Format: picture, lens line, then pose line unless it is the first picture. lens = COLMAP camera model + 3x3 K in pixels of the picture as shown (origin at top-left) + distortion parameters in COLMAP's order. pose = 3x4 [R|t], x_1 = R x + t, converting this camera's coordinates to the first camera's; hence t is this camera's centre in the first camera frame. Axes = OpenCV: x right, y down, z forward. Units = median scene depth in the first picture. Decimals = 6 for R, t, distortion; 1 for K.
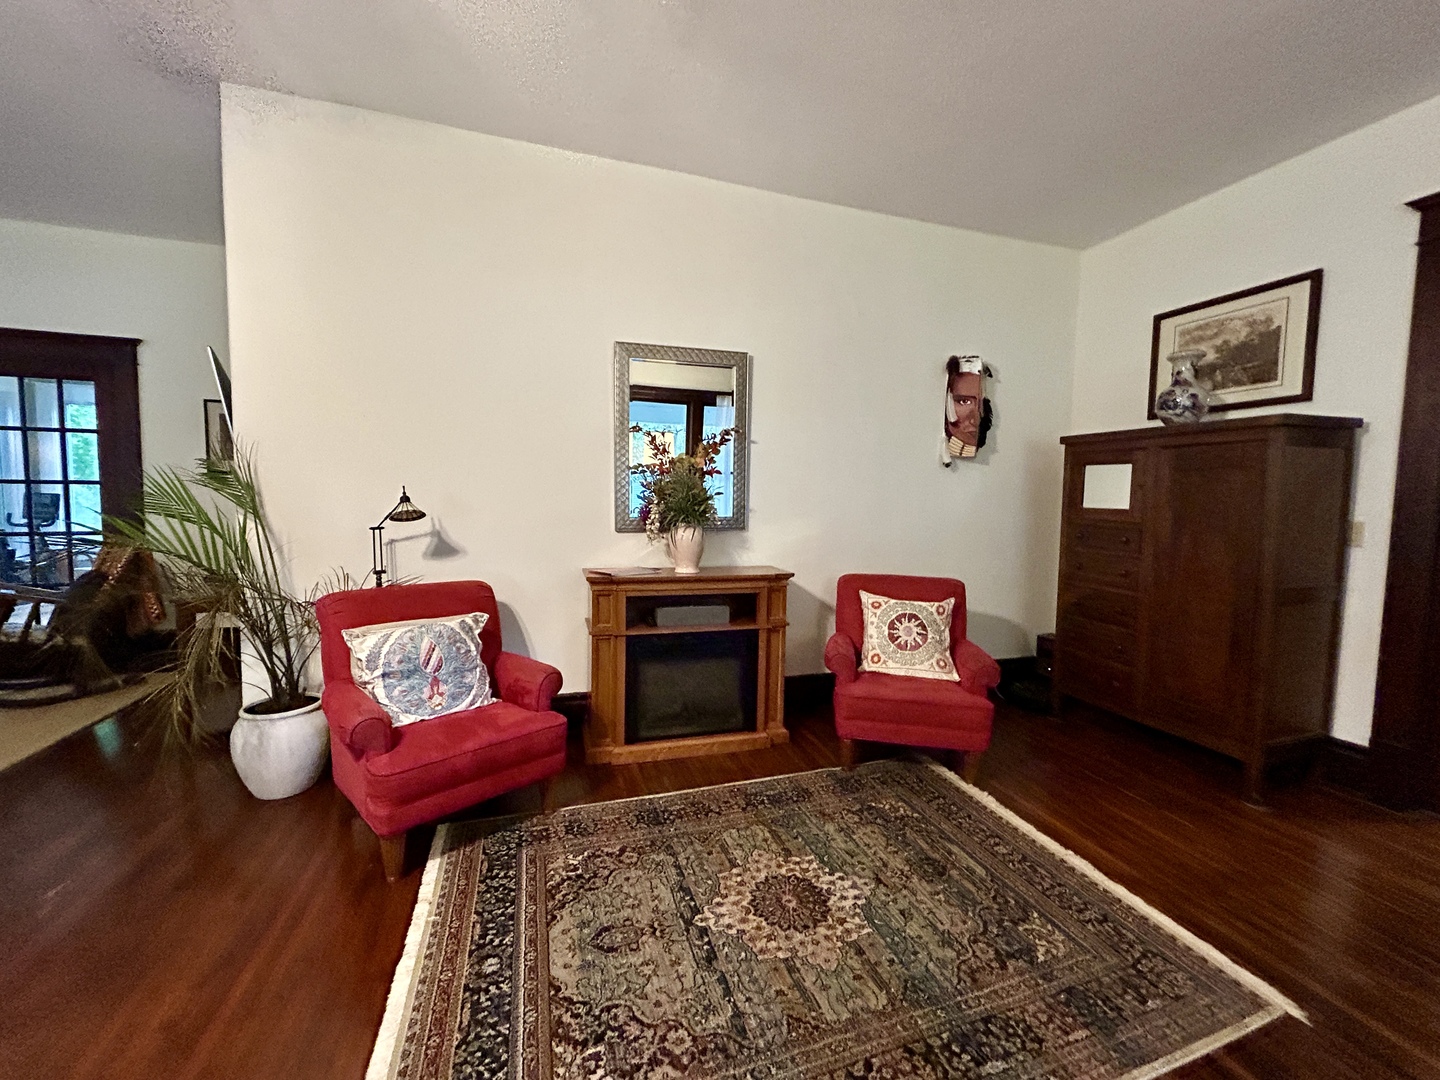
lens RADIAL K [[579.4, 0, 718.5], [0, 579.4, 535.0], [0, 0, 1]] dist [0.003002, -0.000354]
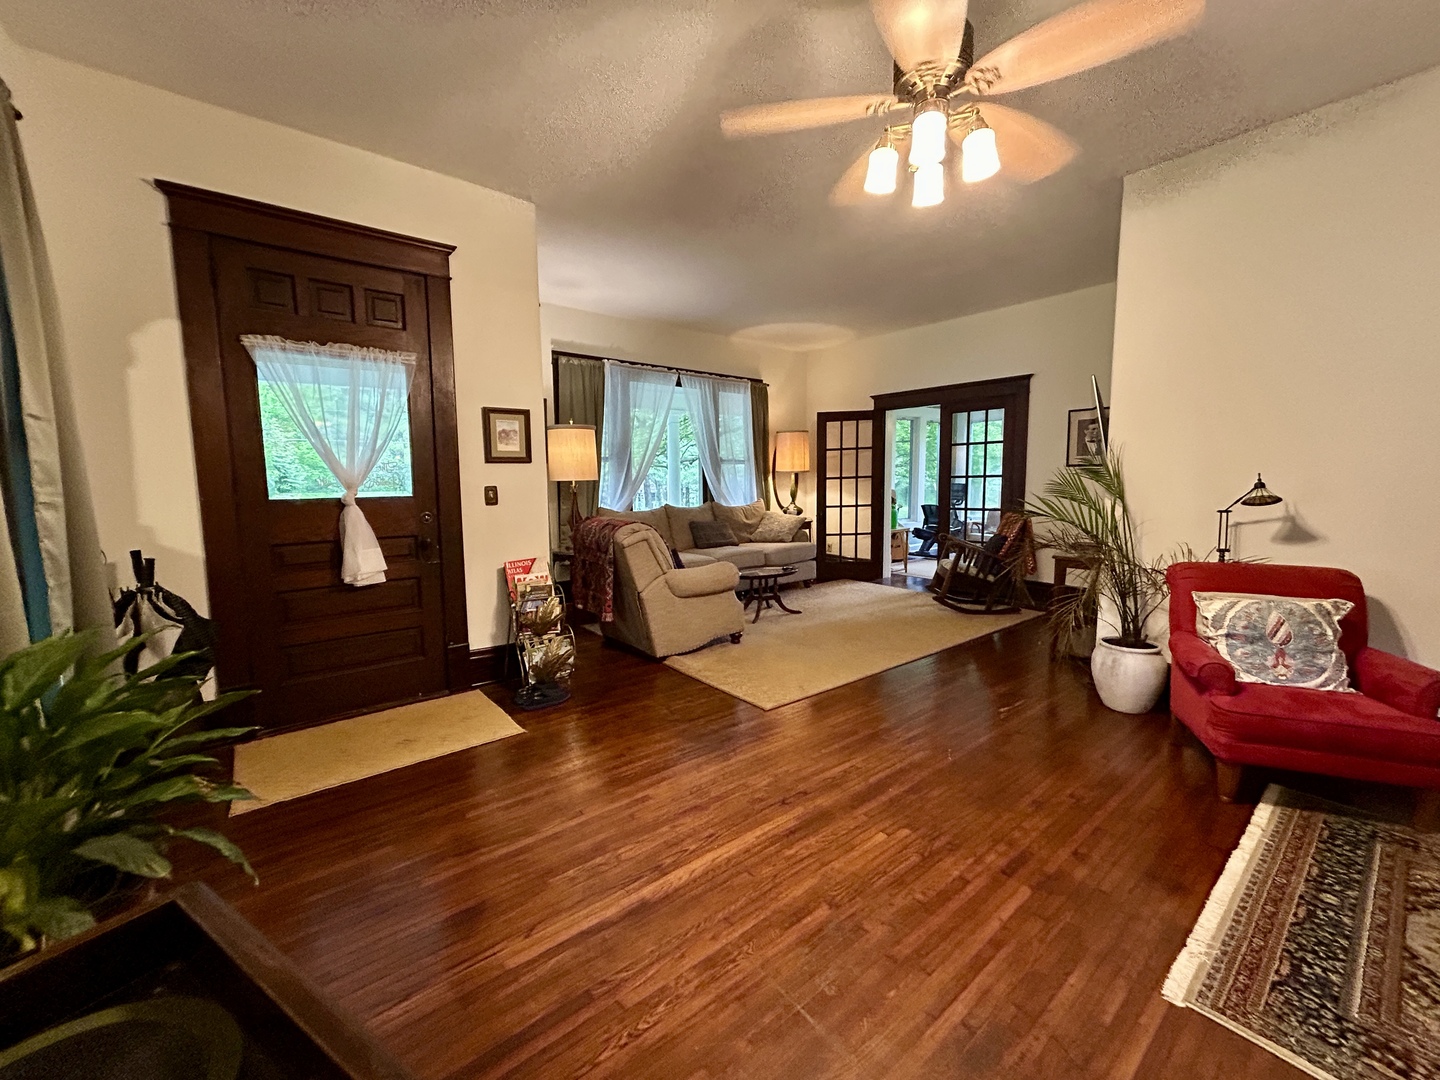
lens RADIAL K [[579.4, 0, 722.8], [0, 579.4, 538.8], [0, 0, 1]] dist [0.003002, -0.000354]
pose [[0.364385, 0.074828, -0.928237, 0.111450], [-0.046579, 0.996983, 0.062085, 0.017422], [0.930083, 0.020614, 0.366771, -0.335793]]
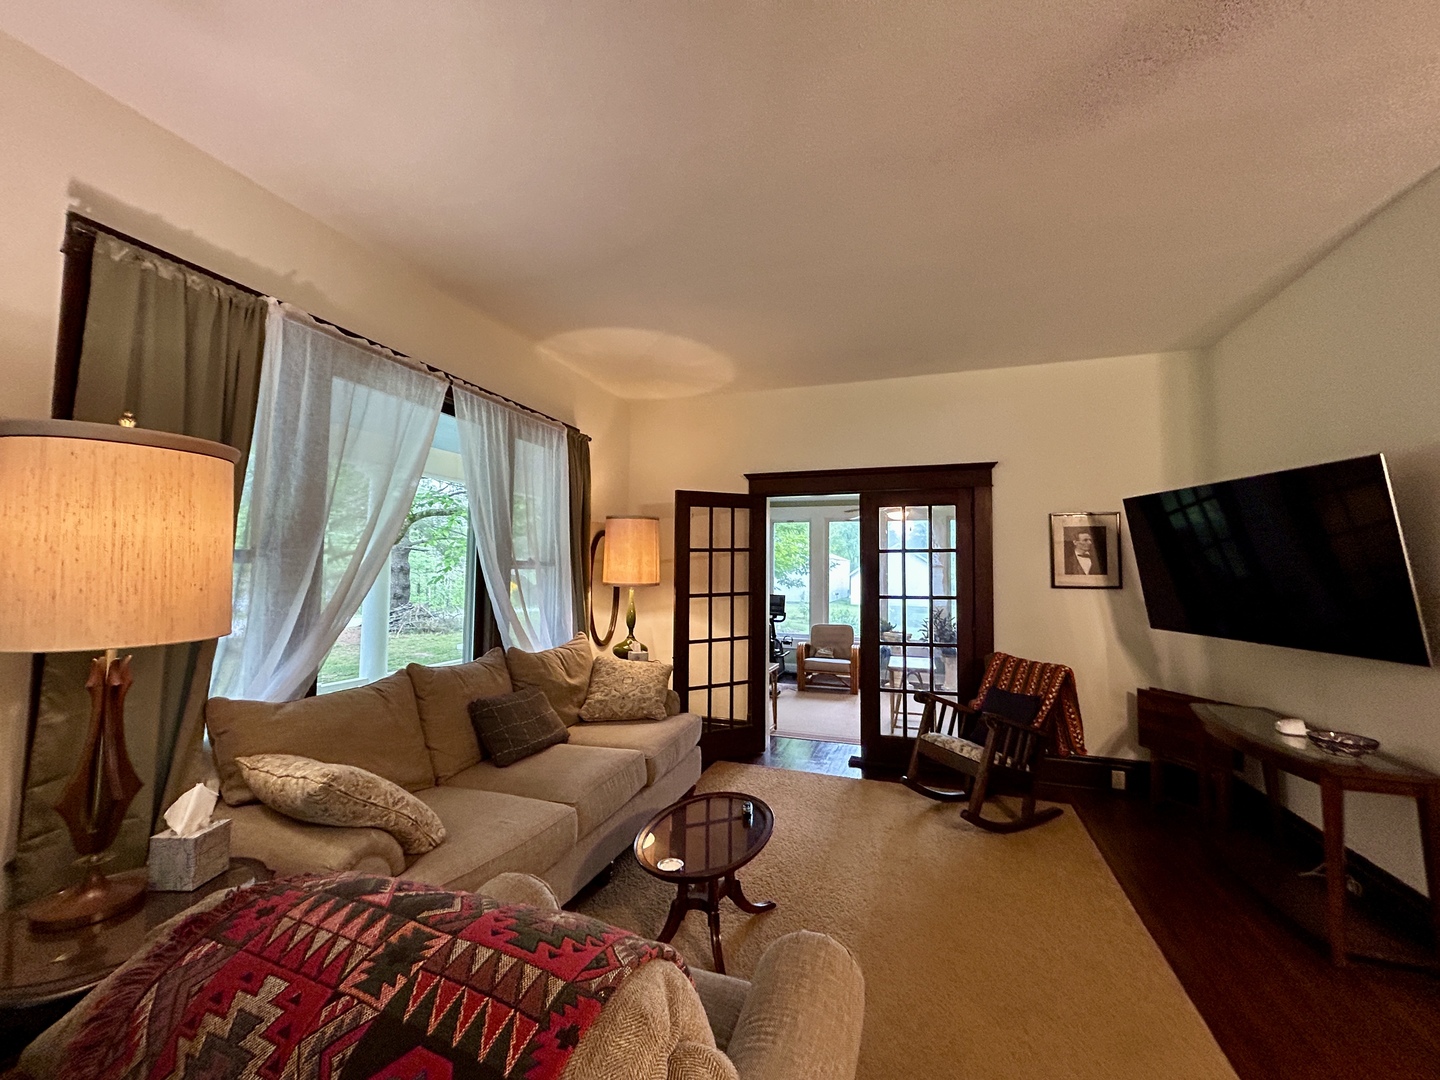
lens RADIAL K [[579.4, 0, 722.5], [0, 579.4, 534.3], [0, 0, 1]] dist [0.003002, -0.000354]
pose [[0.803177, -0.051580, -0.593504, -1.240317], [-0.032278, 0.991014, -0.129808, -0.086352], [0.594866, 0.123416, 0.794294, -0.182404]]
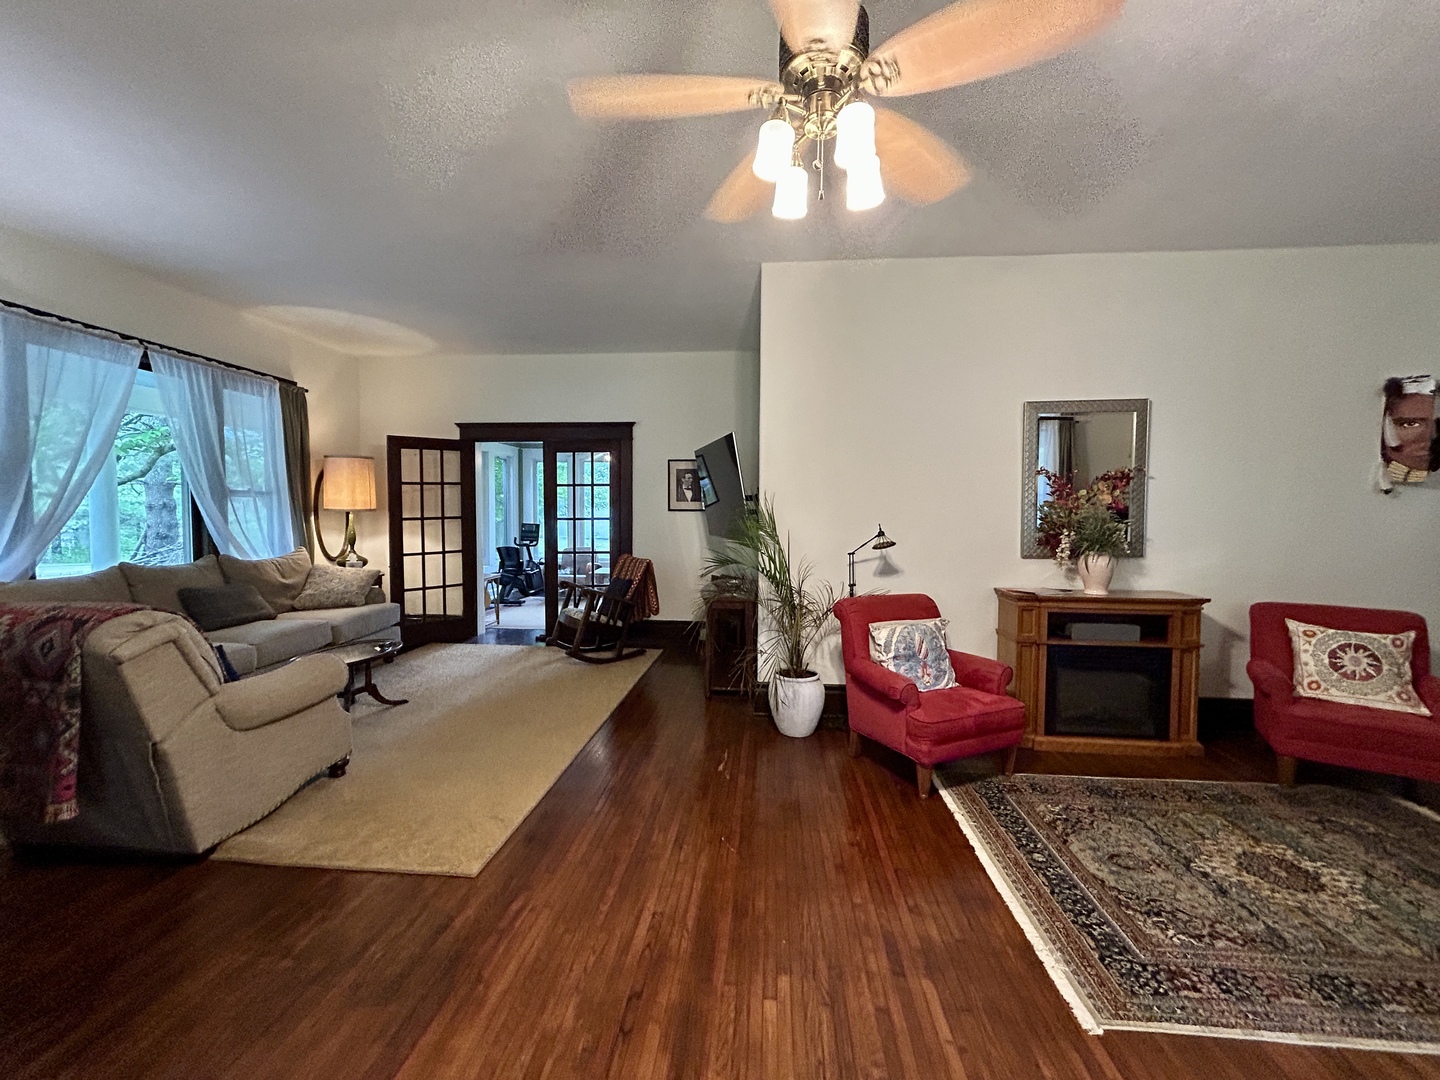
lens RADIAL K [[579.4, 0, 719.8], [0, 579.4, 536.8], [0, 0, 1]] dist [0.003002, -0.000354]
pose [[0.923766, 0.001283, -0.382955, -0.365628], [-0.012641, 0.999552, -0.027145, -0.010892], [0.382748, 0.029917, 0.923368, -0.433729]]
